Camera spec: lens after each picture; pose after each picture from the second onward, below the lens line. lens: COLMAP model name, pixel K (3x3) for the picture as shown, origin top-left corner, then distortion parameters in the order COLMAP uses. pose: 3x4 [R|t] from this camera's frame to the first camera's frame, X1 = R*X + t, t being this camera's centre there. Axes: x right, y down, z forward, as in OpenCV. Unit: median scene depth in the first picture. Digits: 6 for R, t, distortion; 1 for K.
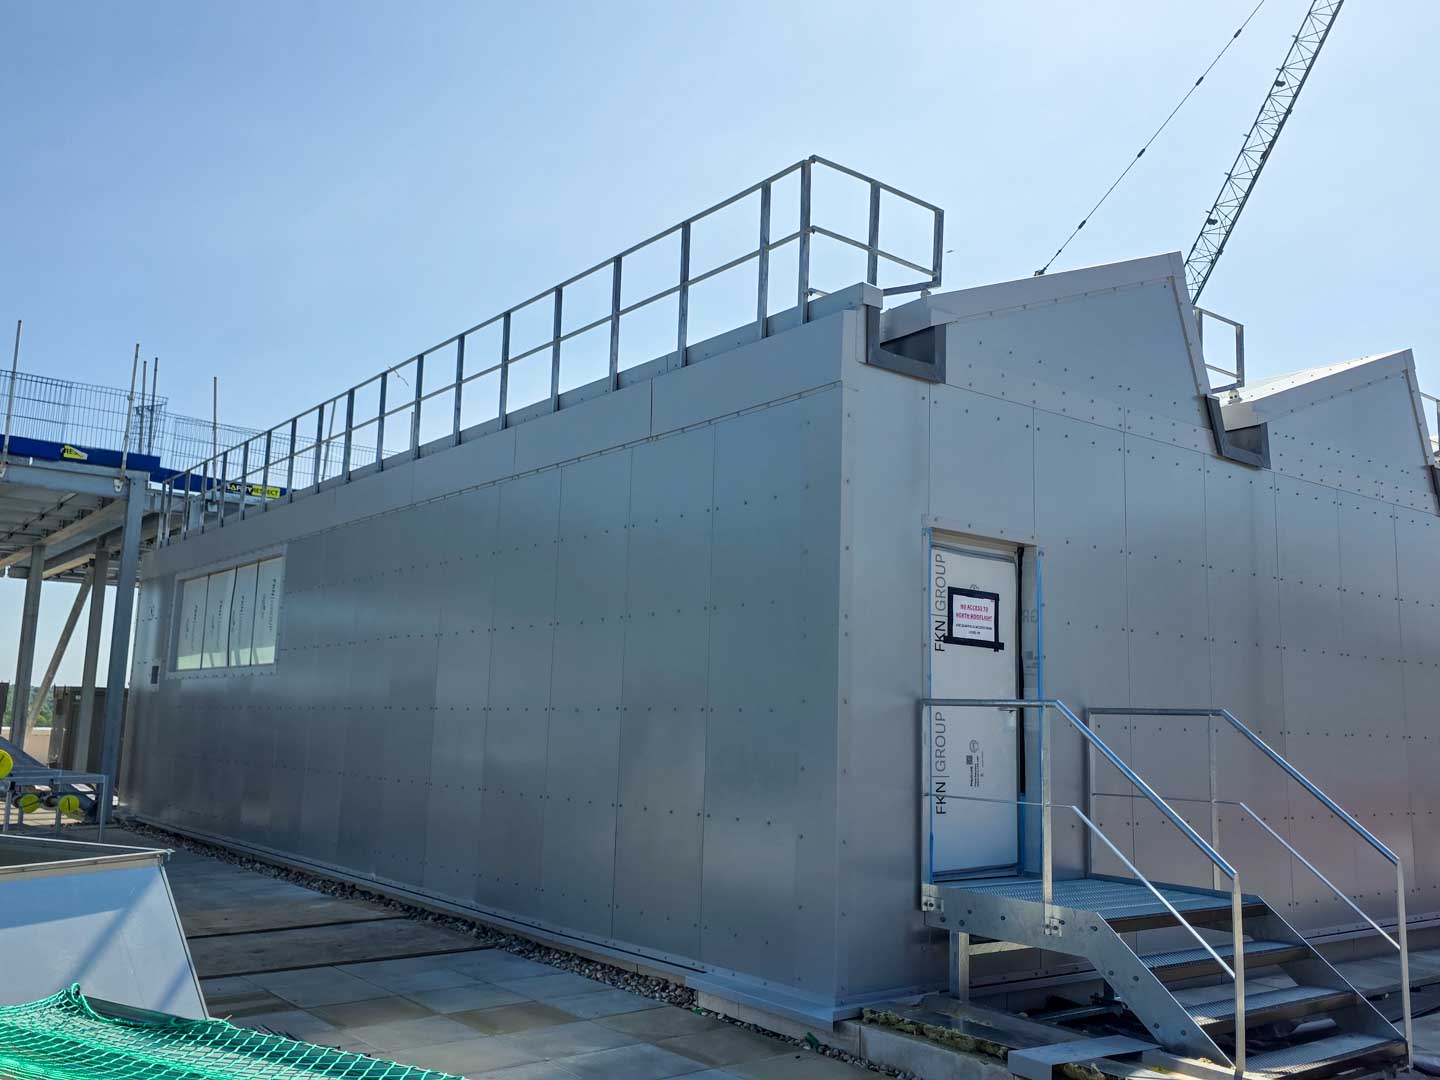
lens RADIAL K [[1237.7, 0, 720.0], [0, 1237.7, 540.0], [0, 0, 1]] dist [0.073891, -0.081864]
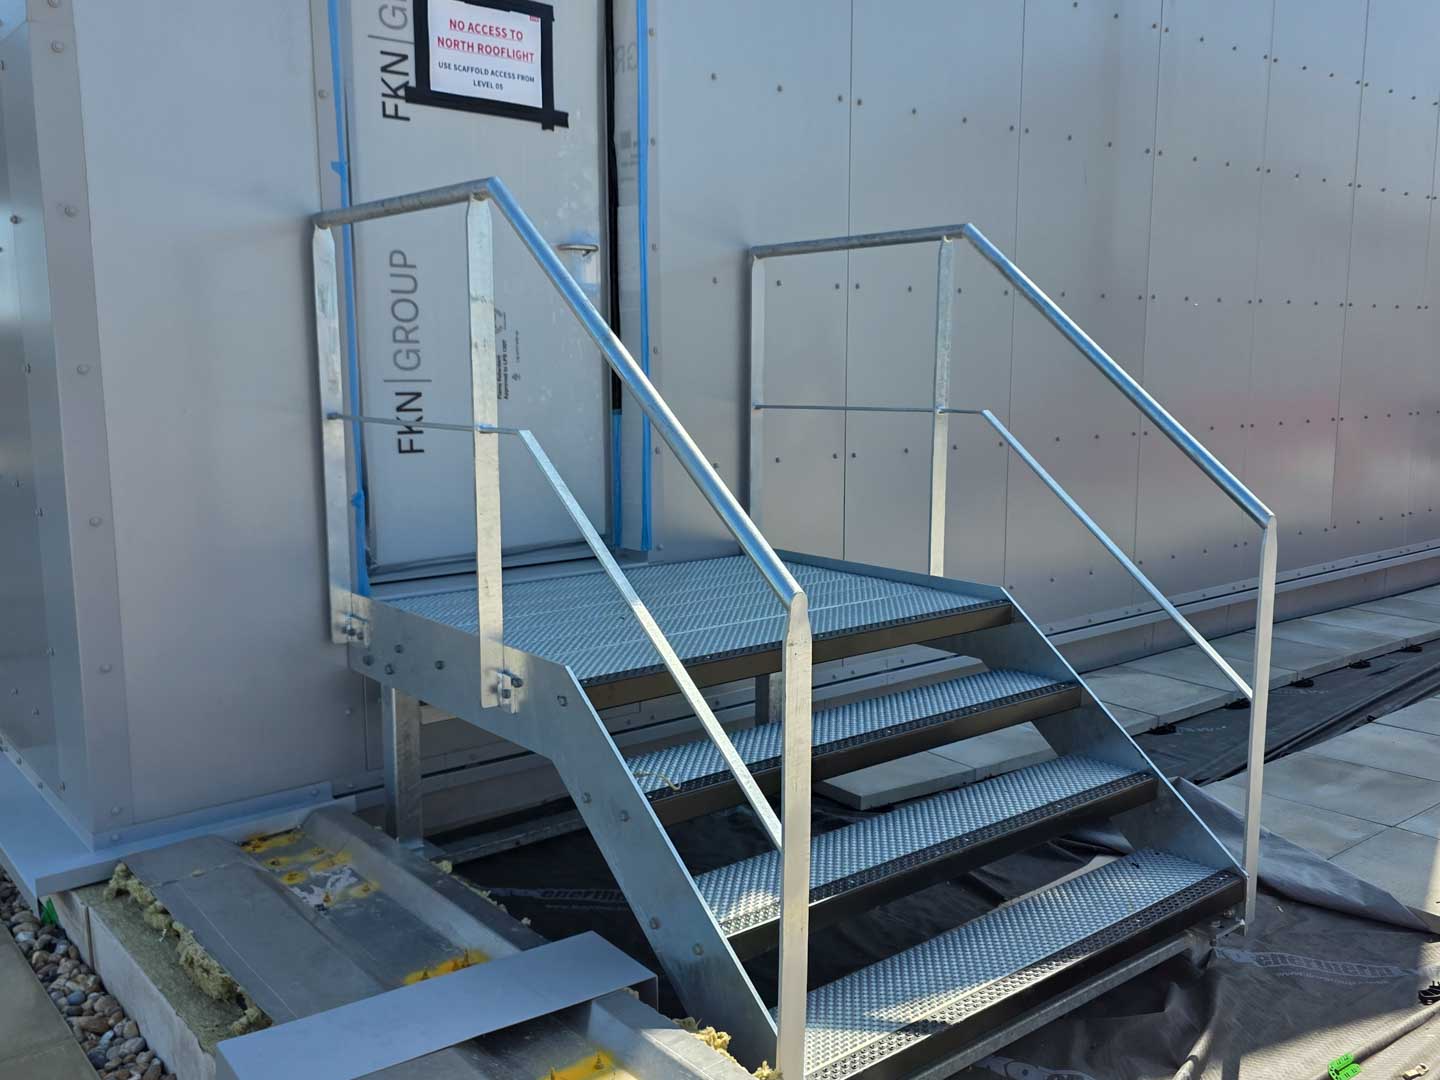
lens RADIAL K [[1237.7, 0, 720.0], [0, 1237.7, 540.0], [0, 0, 1]] dist [0.073891, -0.081864]
pose [[0.999150, -0.034565, 0.022464, 0.283013], [0.026599, 0.956877, 0.289273, 0.107719], [-0.031494, -0.288430, 0.956983, 0.487836]]
